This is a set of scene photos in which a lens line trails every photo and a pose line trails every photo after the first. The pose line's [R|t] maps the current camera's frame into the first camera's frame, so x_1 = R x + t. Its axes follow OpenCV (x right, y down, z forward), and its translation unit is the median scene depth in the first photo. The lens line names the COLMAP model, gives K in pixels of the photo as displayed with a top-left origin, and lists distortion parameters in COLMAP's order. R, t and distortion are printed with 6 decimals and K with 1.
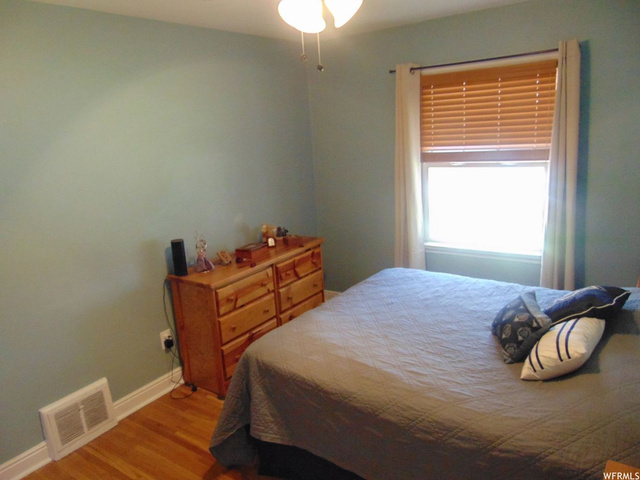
lens RADIAL K [[482.2, 0, 317.4], [0, 482.2, 240.7], [0, 0, 1]] dist [-0.020146, 0.052718]
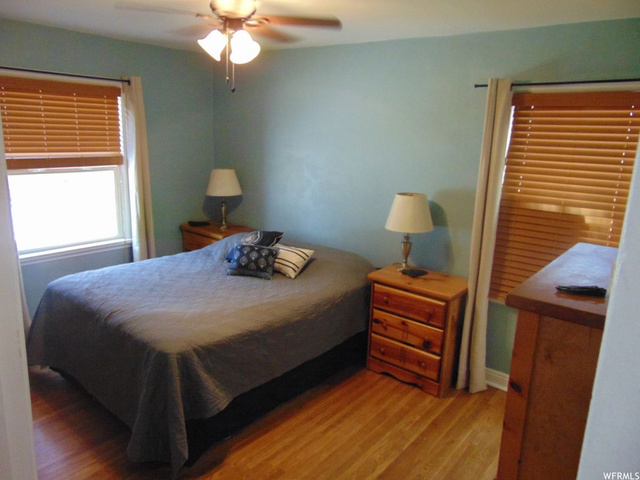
lens RADIAL K [[482.2, 0, 317.4], [0, 482.2, 240.7], [0, 0, 1]] dist [-0.020146, 0.052718]
pose [[0.061719, -0.163146, 0.984669, -0.972426], [0.196051, 0.969313, 0.148313, -0.075914], [-0.978649, 0.183891, 0.091810, 0.519420]]
